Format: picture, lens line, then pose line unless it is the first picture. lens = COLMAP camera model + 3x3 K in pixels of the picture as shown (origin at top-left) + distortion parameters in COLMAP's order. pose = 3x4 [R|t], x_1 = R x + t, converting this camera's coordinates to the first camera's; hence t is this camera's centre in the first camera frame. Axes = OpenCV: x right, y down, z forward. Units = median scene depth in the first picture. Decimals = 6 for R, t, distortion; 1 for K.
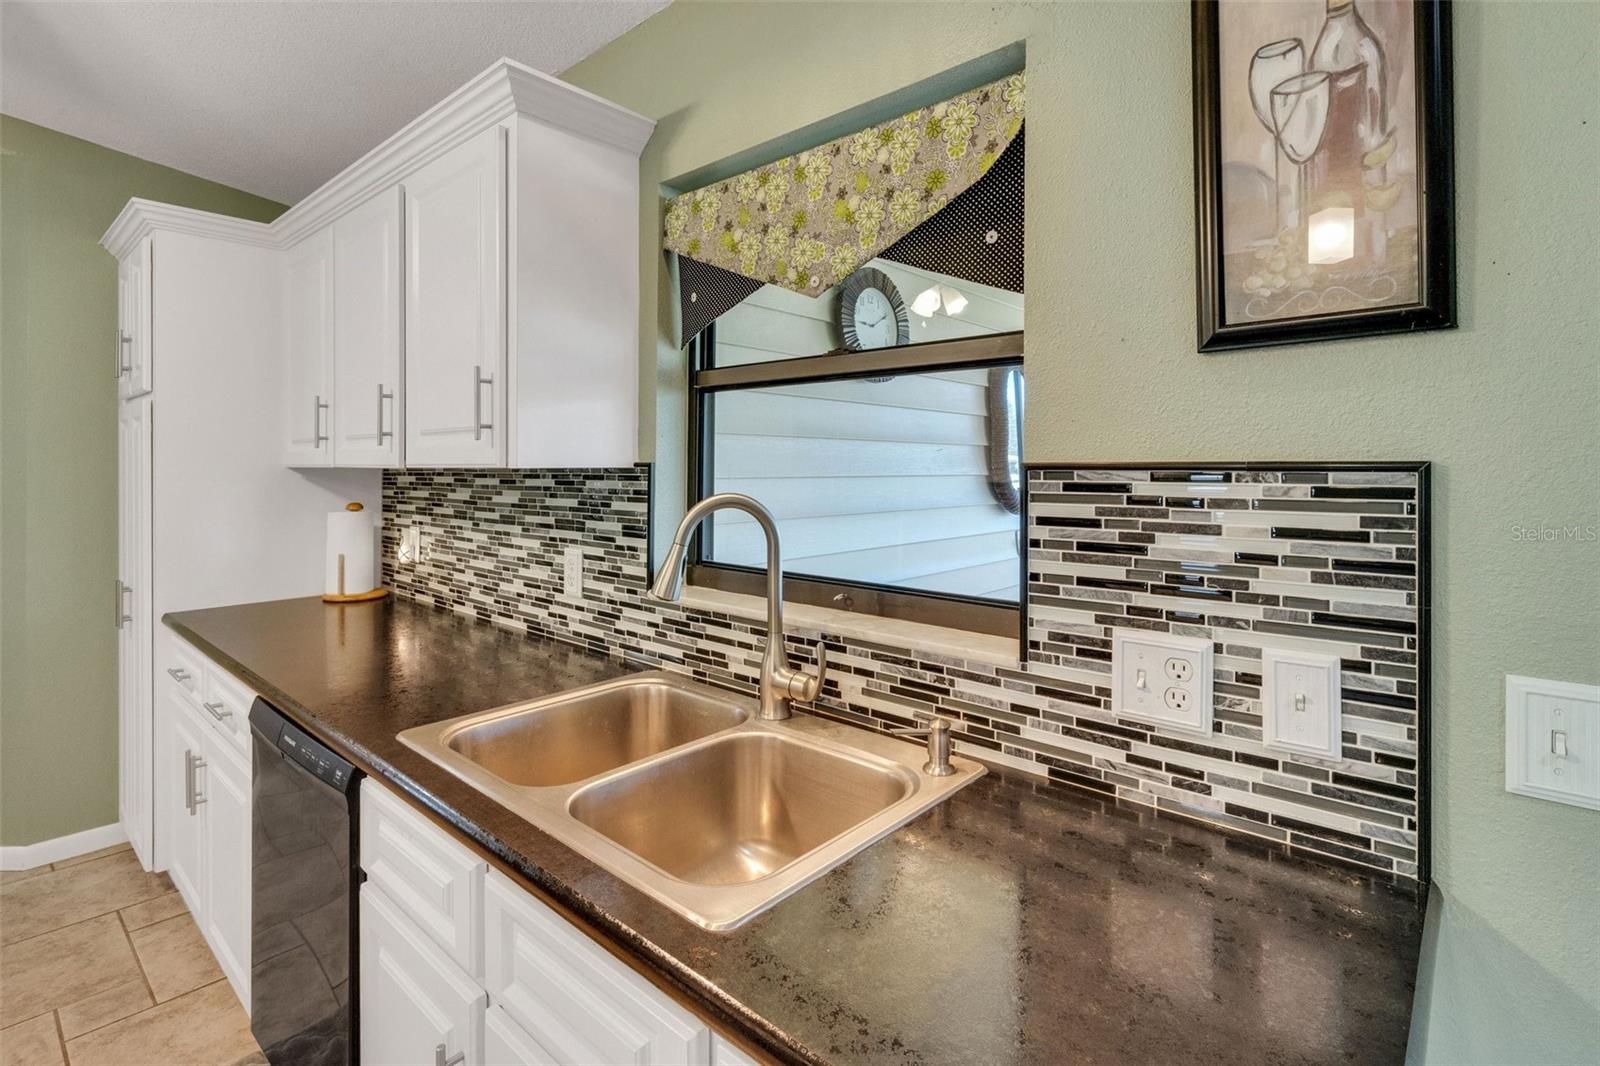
lens RADIAL K [[764.7, 0, 811.1], [0, 764.7, 459.8], [0, 0, 1]] dist [-0.006110, 0.001765]
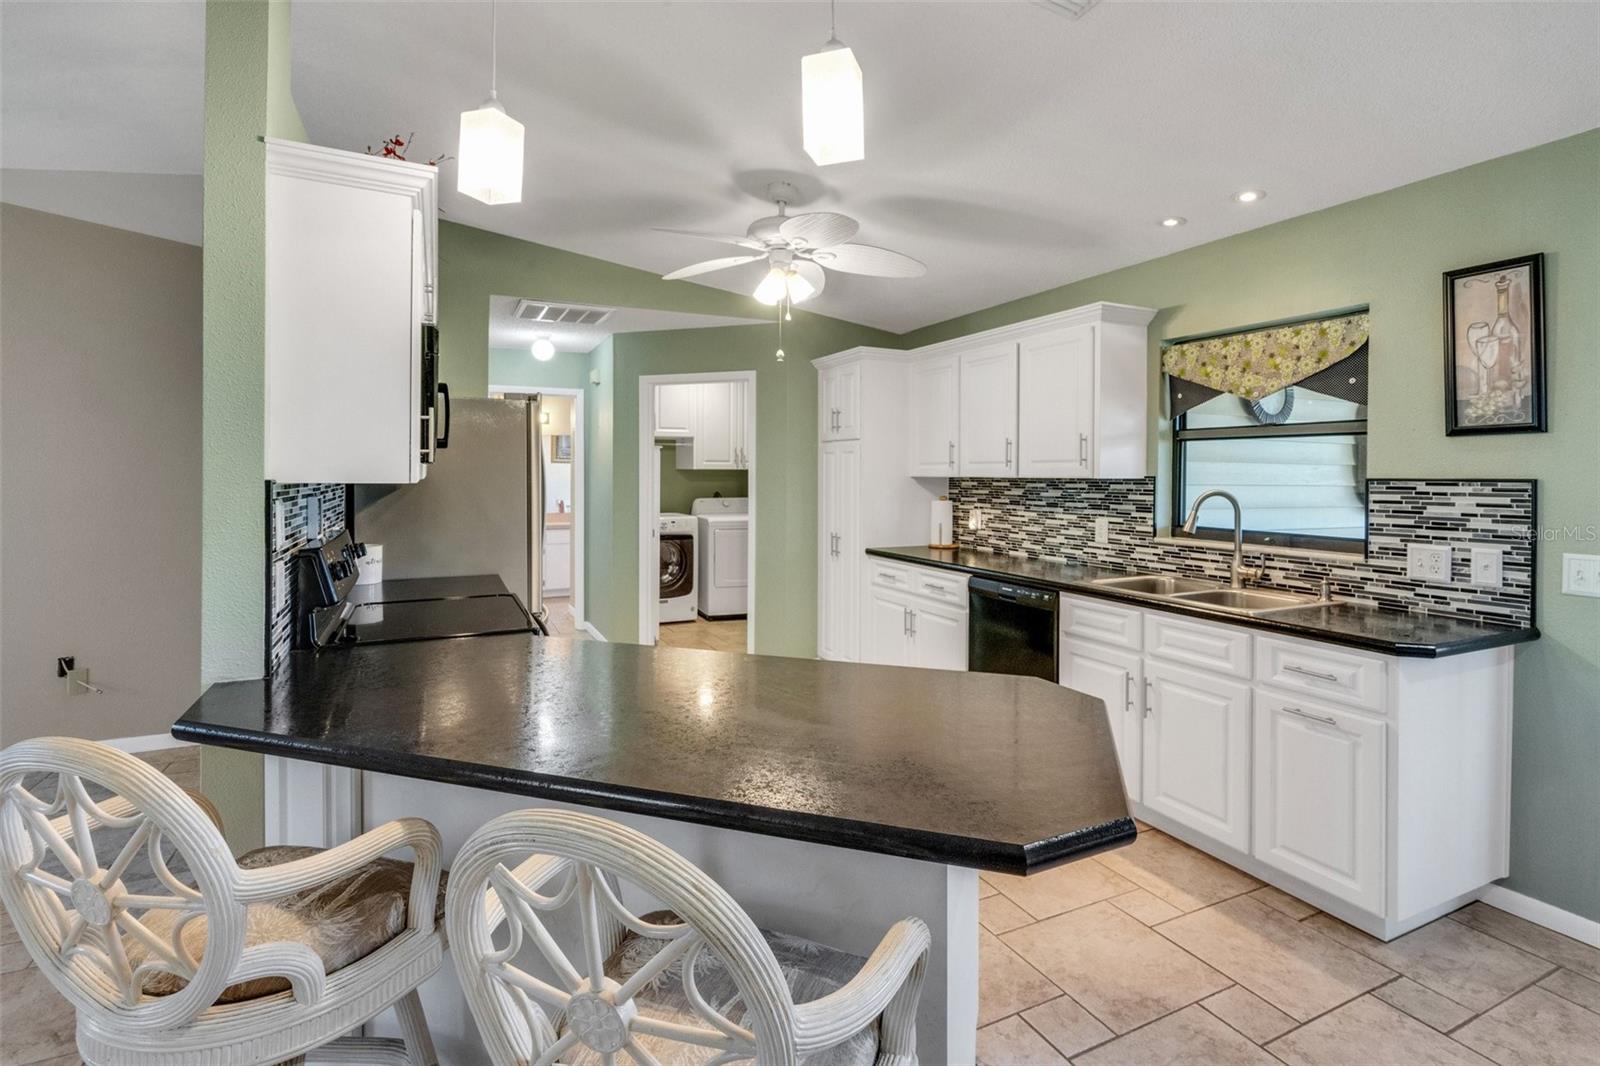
lens RADIAL K [[764.7, 0, 797.7], [0, 764.7, 472.0], [0, 0, 1]] dist [-0.006110, 0.001765]
pose [[0.916932, 0.005895, -0.398999, -0.354146], [-0.005209, 0.999983, 0.002804, -0.011063], [0.399008, -0.000493, 0.916947, -1.661975]]
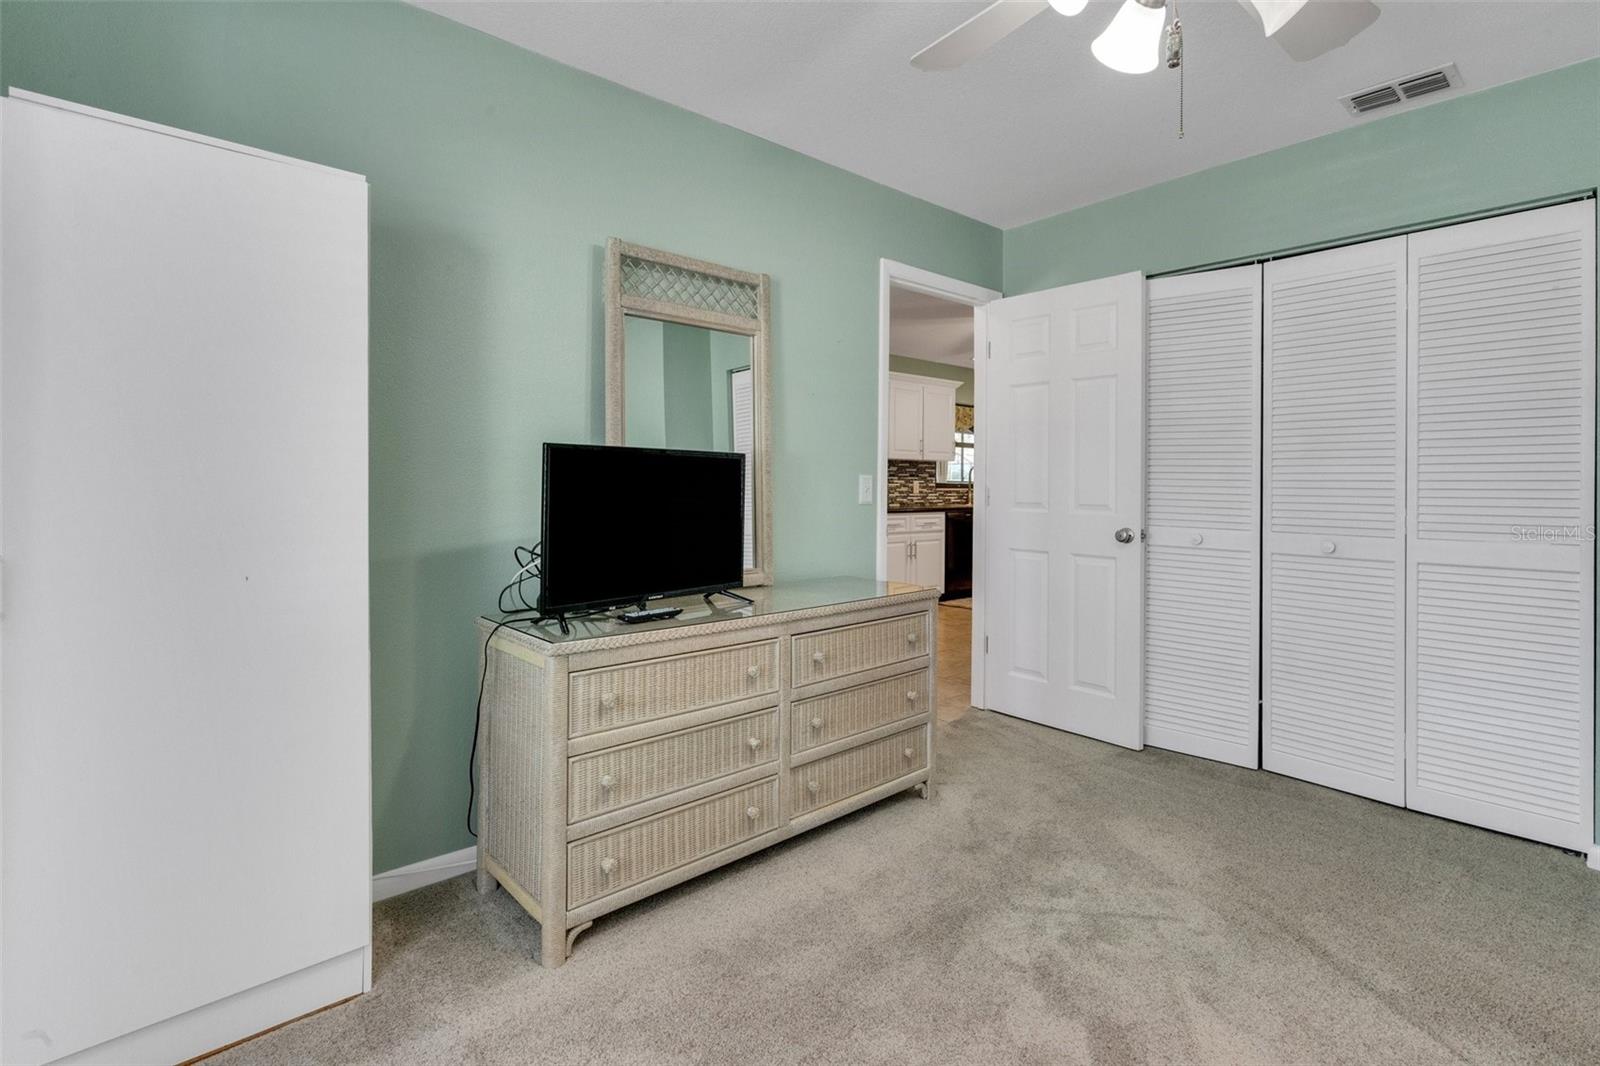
lens RADIAL K [[764.7, 0, 822.1], [0, 764.7, 483.6], [0, 0, 1]] dist [-0.006110, 0.001765]
pose [[0.108609, 0.004058, 0.994076, -6.234932], [-0.009720, 0.999948, -0.003020, 0.209565], [-0.994037, -0.009335, 0.108643, 1.528945]]
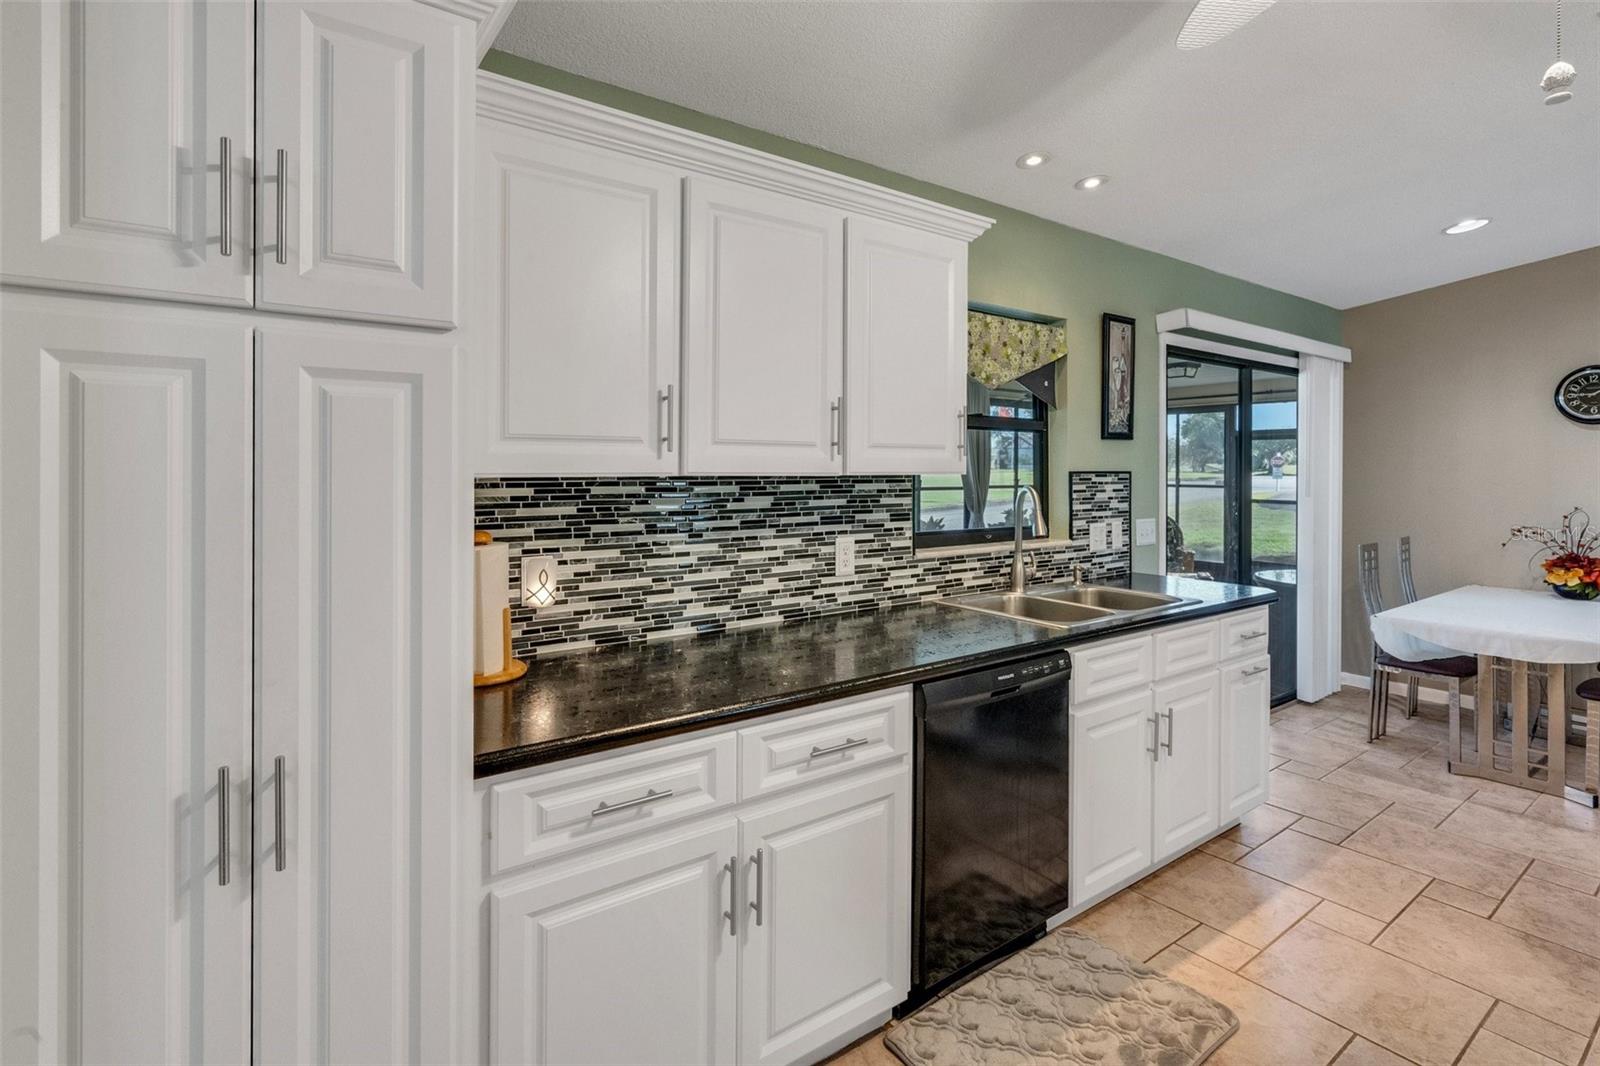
lens RADIAL K [[764.7, 0, 785.3], [0, 764.7, 468.1], [0, 0, 1]] dist [-0.006110, 0.001765]
pose [[0.229943, 0.004624, 0.973193, -2.289093], [-0.006166, 0.999976, -0.003294, 0.006913], [-0.973184, -0.005243, 0.229966, 1.166521]]
